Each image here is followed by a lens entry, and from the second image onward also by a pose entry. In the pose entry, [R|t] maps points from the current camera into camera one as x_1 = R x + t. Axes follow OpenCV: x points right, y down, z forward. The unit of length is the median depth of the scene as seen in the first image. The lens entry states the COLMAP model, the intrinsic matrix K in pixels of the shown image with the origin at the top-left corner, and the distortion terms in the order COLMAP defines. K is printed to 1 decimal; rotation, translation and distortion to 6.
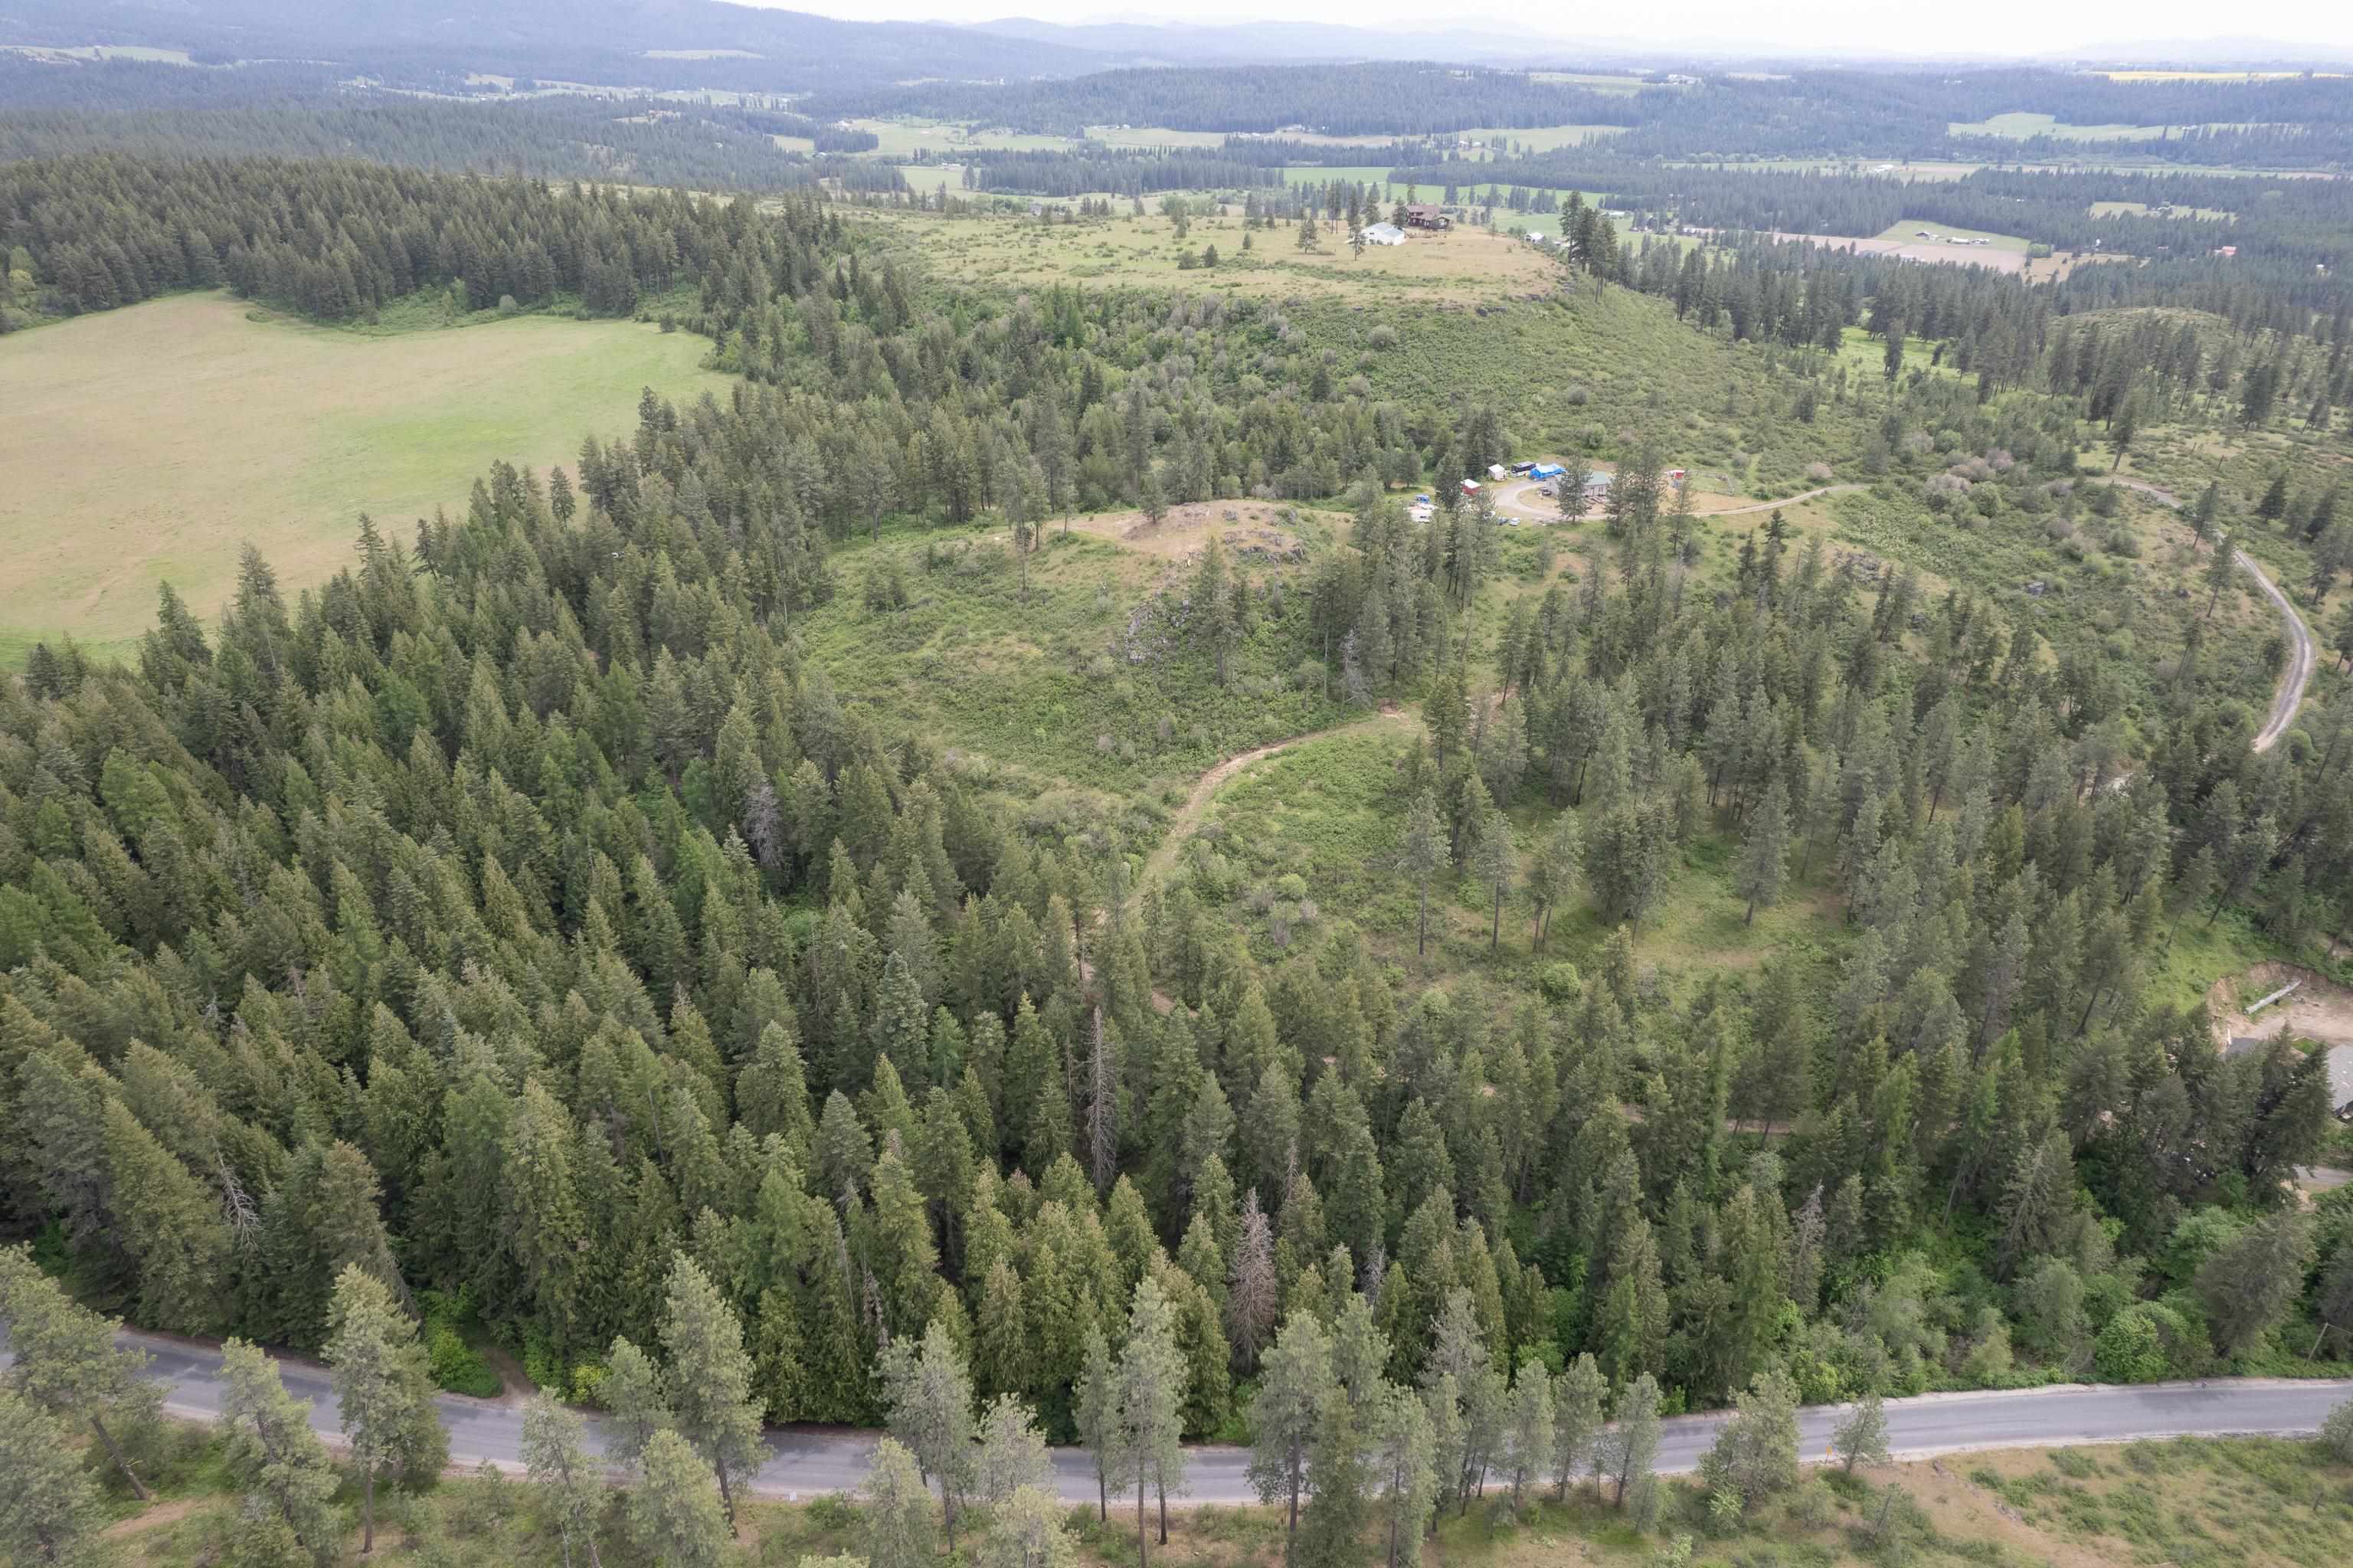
lens RADIAL K [[1502.1, 0, 1178.3], [0, 1502.1, 791.5], [0, 0, 1]] dist [-0.075196, 0.068202]
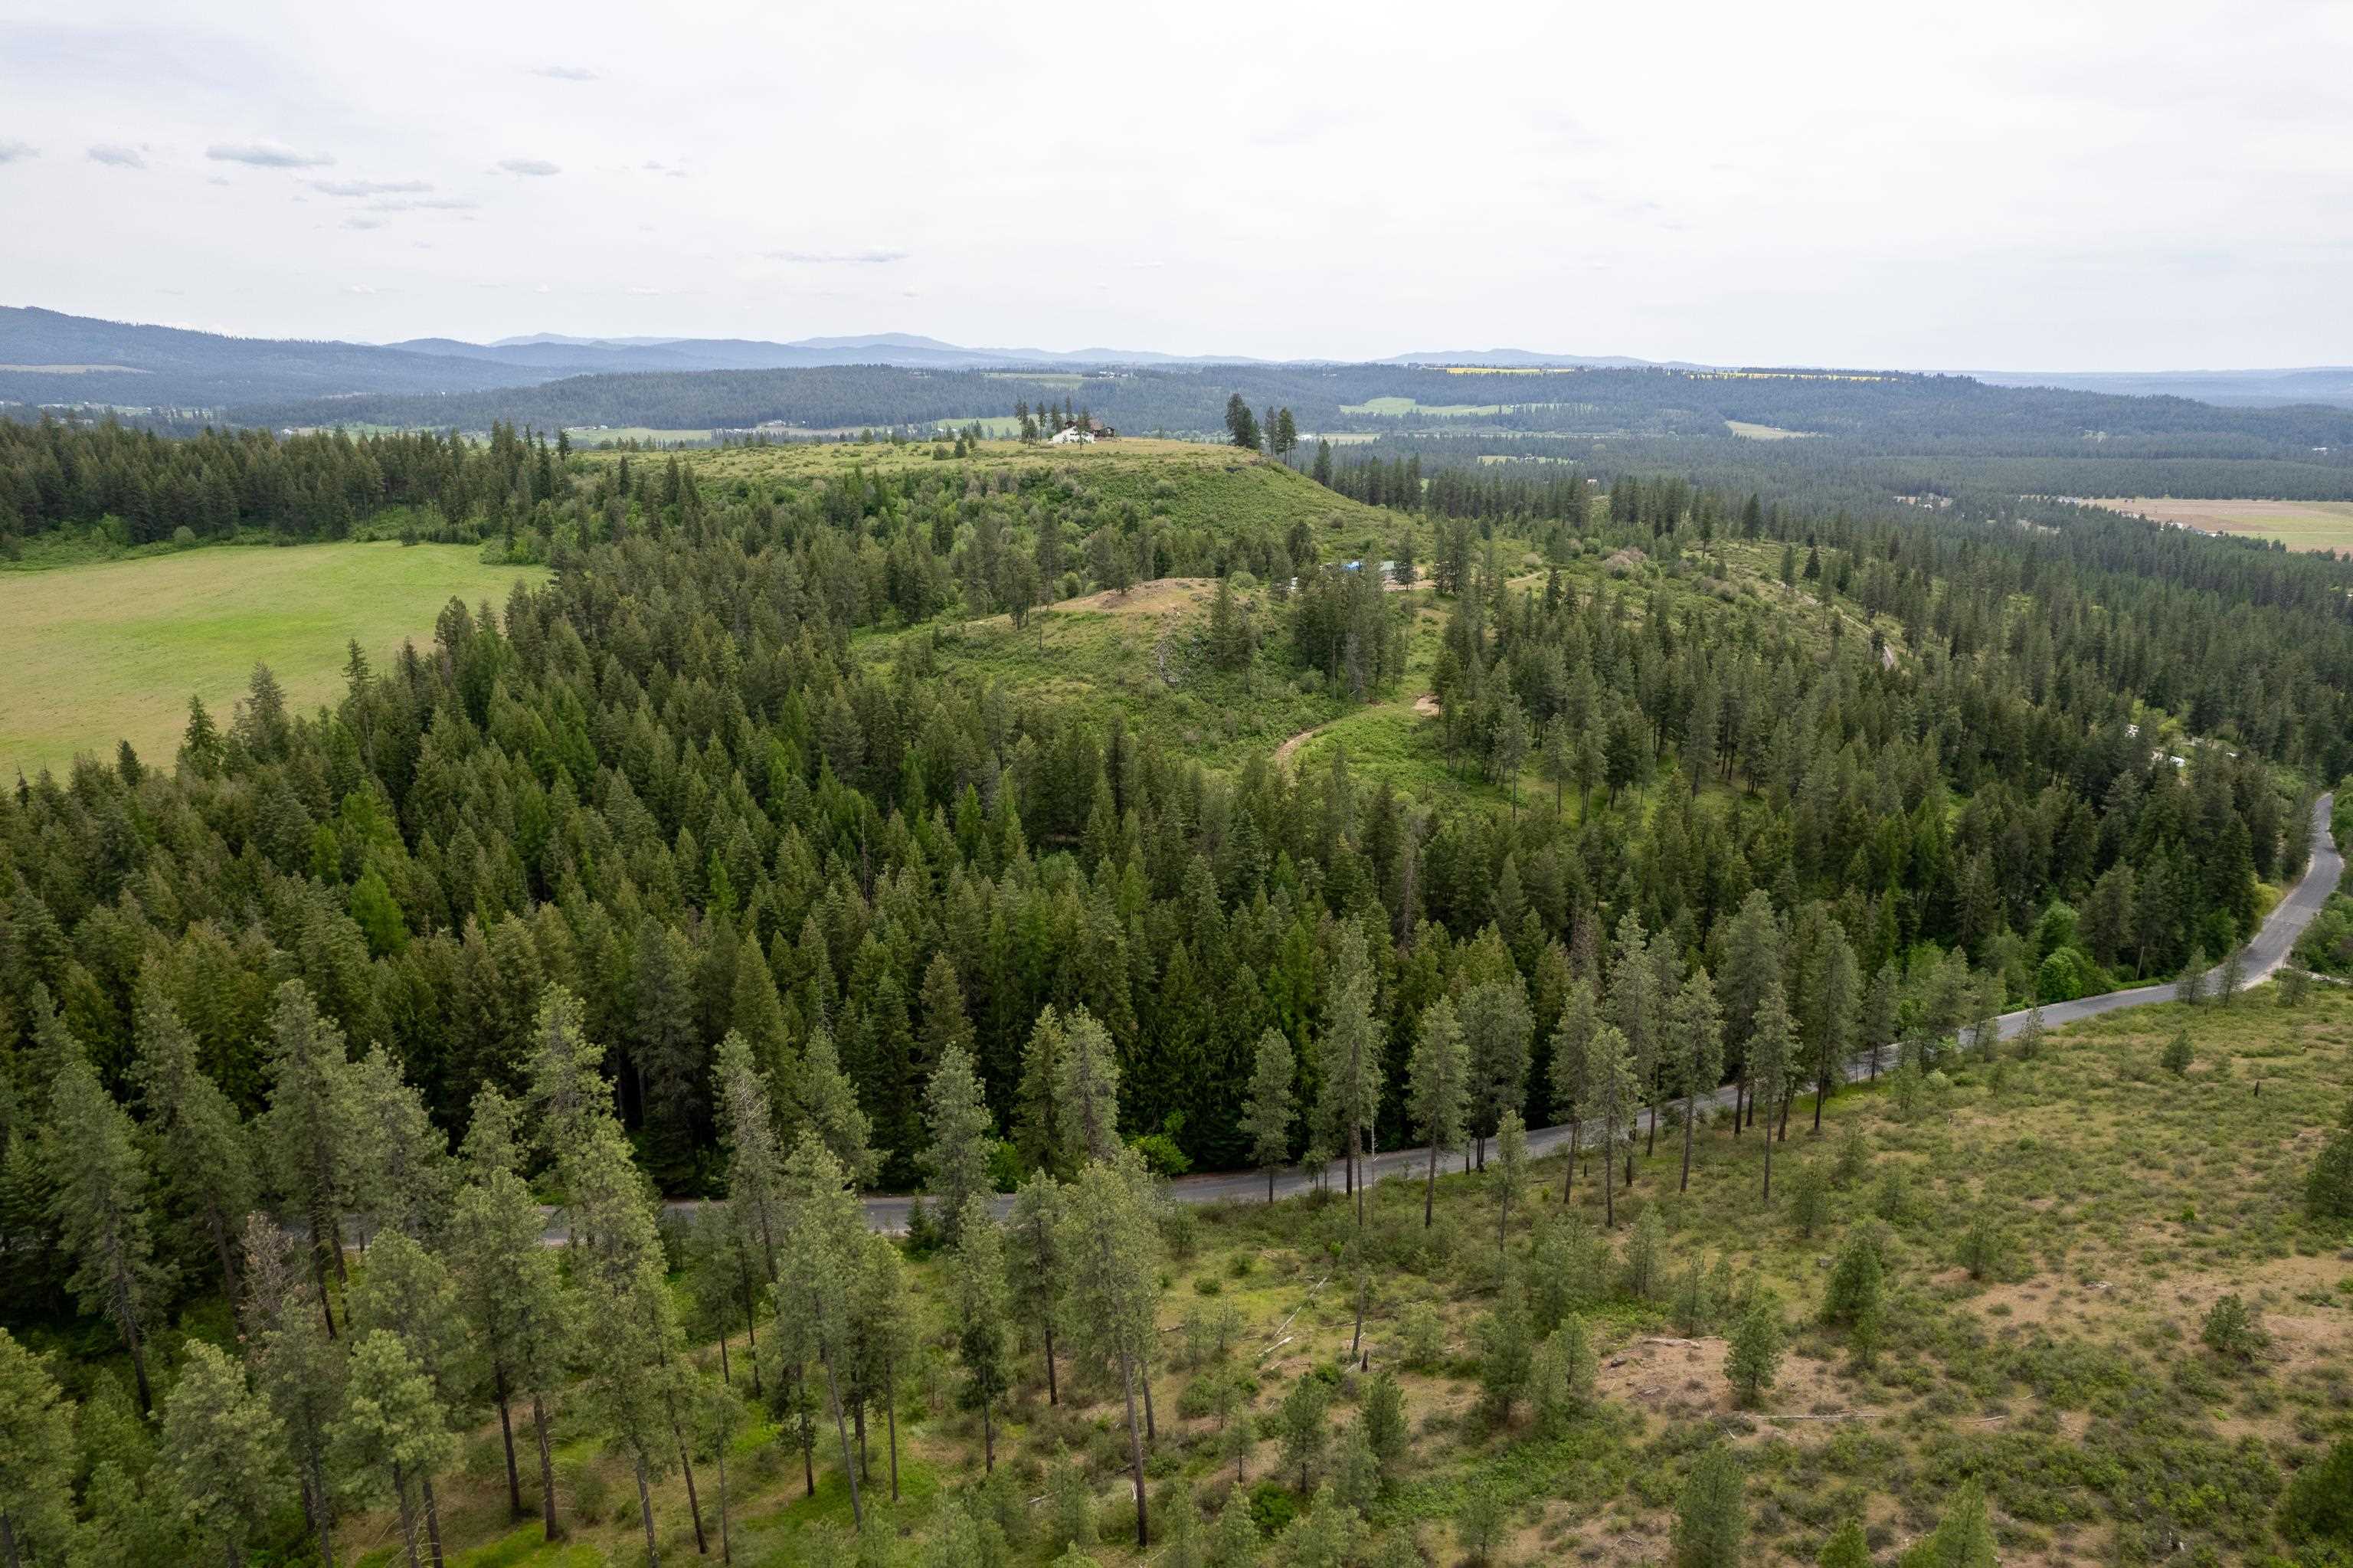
lens RADIAL K [[1502.1, 0, 1178.5], [0, 1502.1, 795.2], [0, 0, 1]] dist [-0.075196, 0.068202]
pose [[0.935718, -0.103837, 0.337121, -0.361296], [0.163761, 0.974337, -0.154433, 0.152451], [-0.312433, 0.199713, 0.928709, -0.076988]]
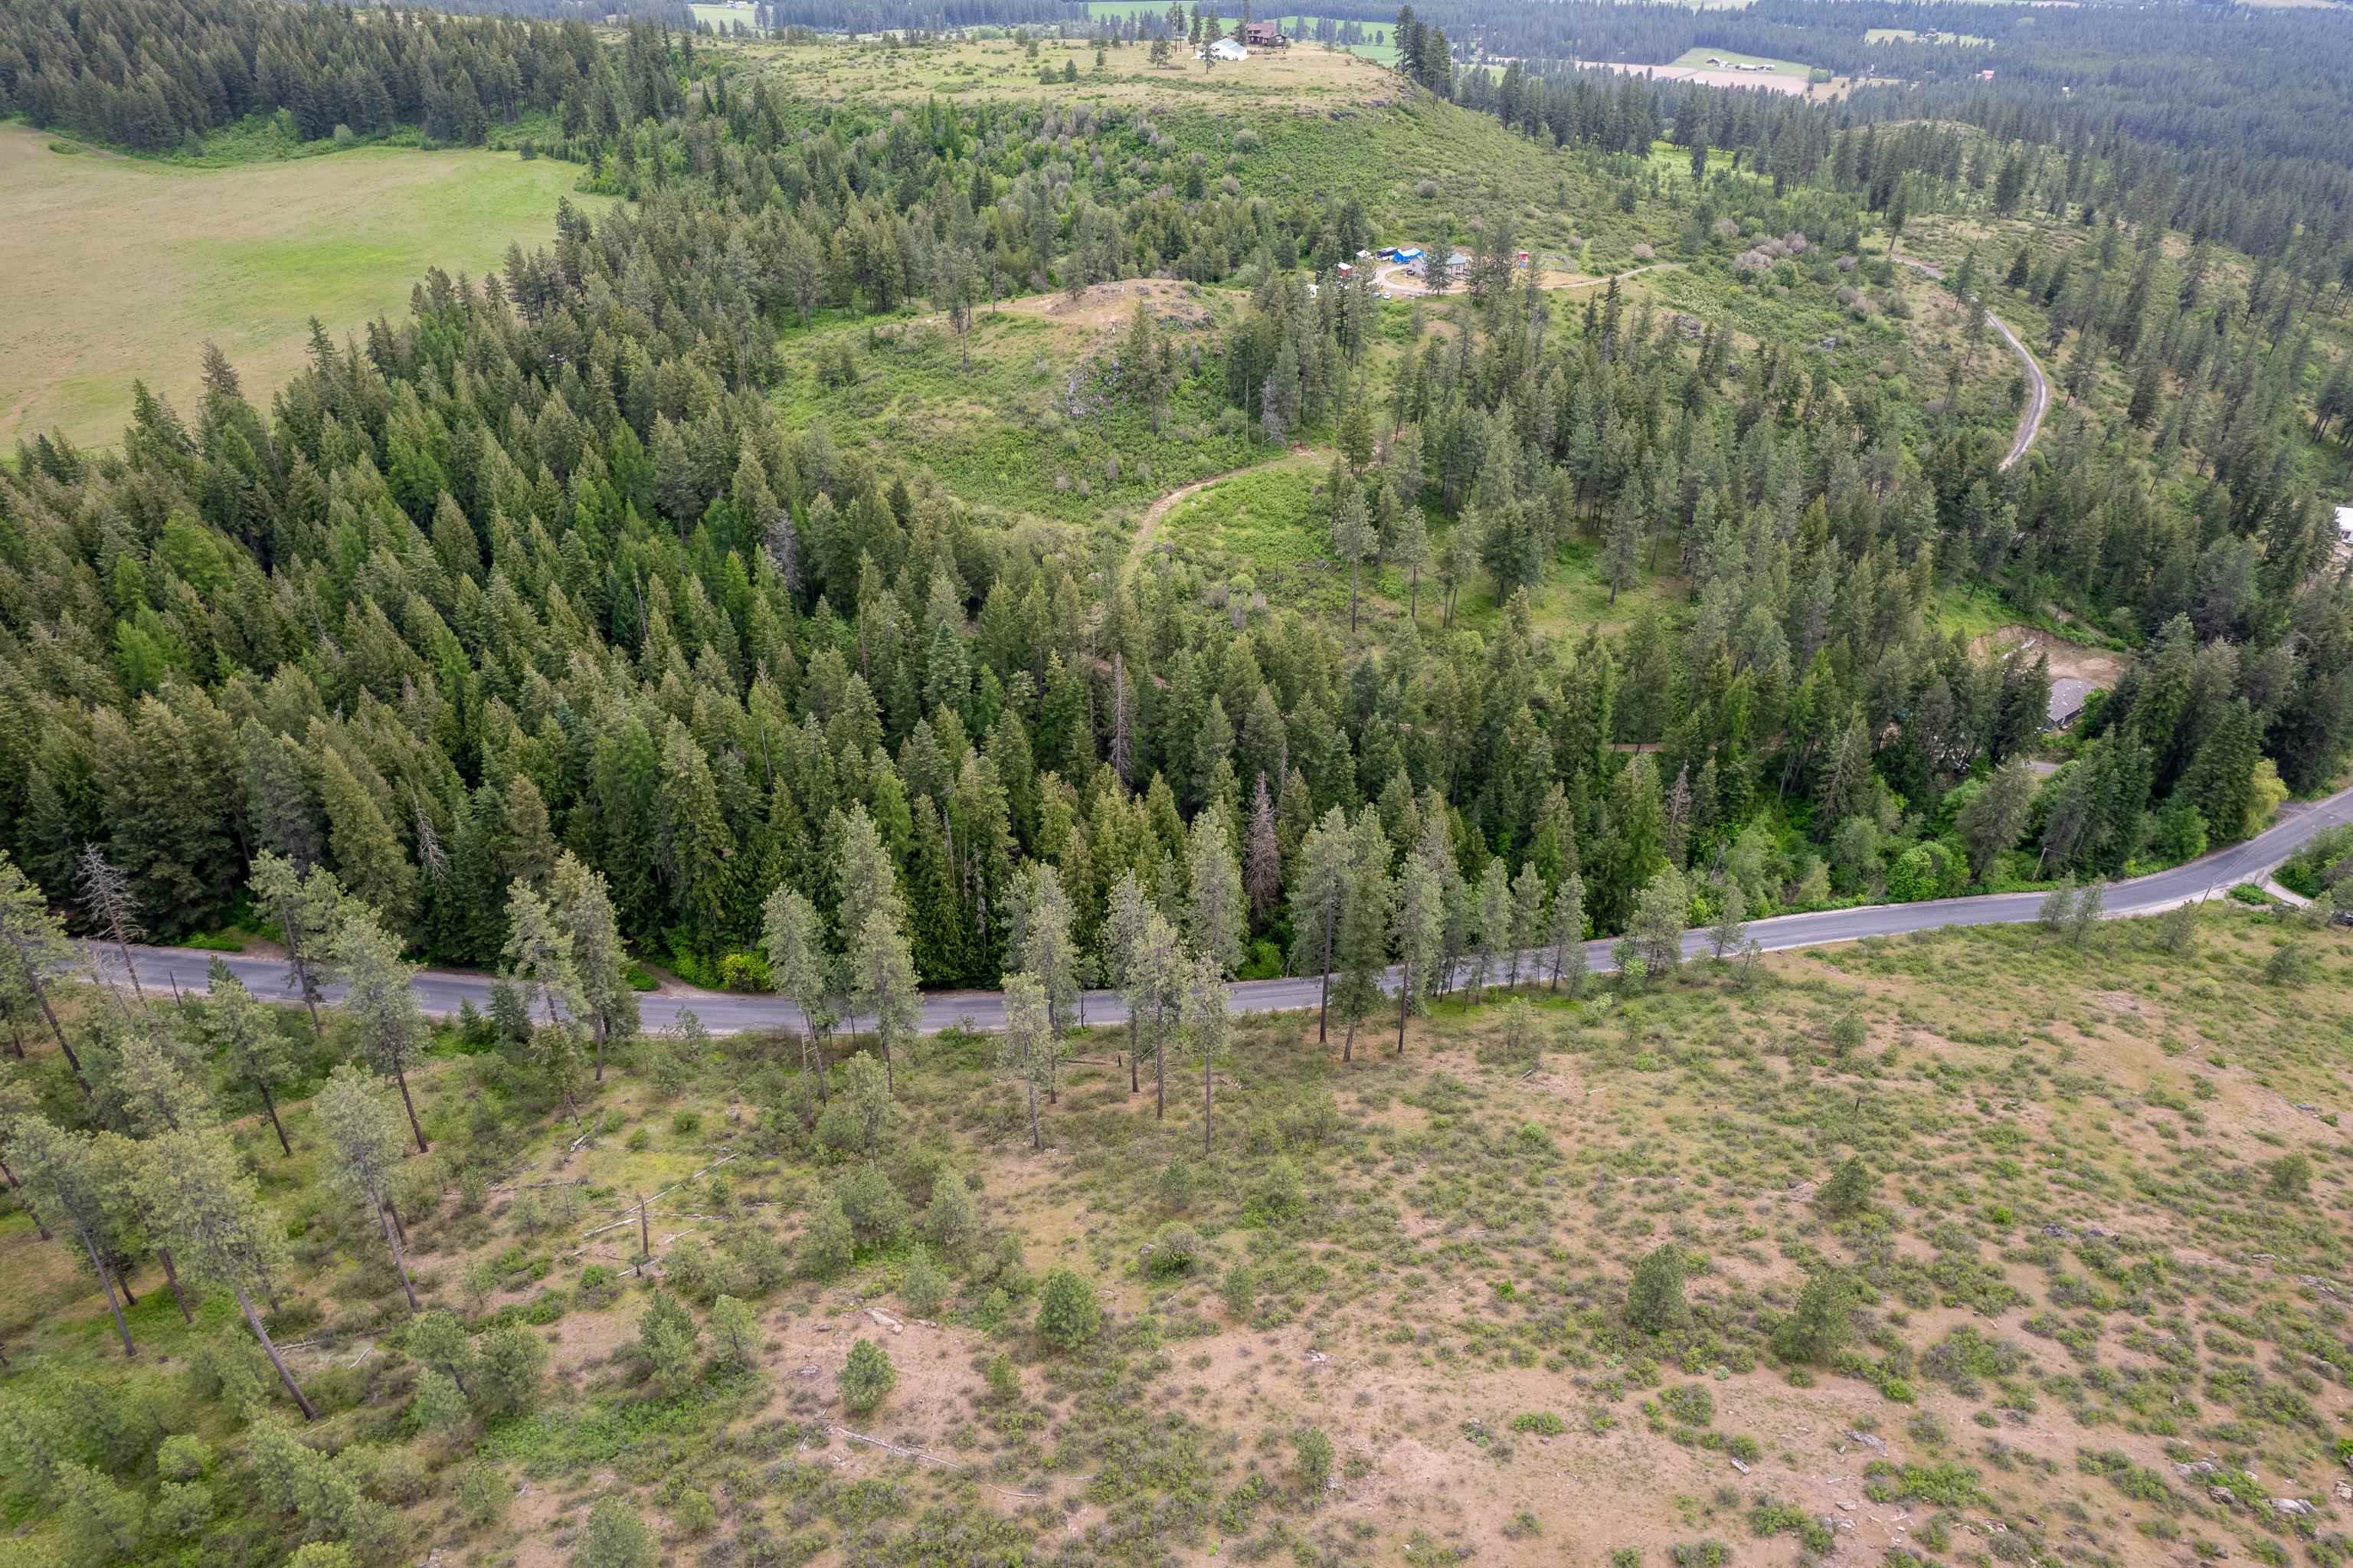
lens RADIAL K [[1502.1, 0, 1178.9], [0, 1502.1, 791.1], [0, 0, 1]] dist [-0.075196, 0.068202]
pose [[0.991630, -0.064630, 0.111773, -0.080210], [0.054304, 0.994176, 0.093085, 0.077554], [-0.117138, -0.086237, 0.989364, -0.123857]]
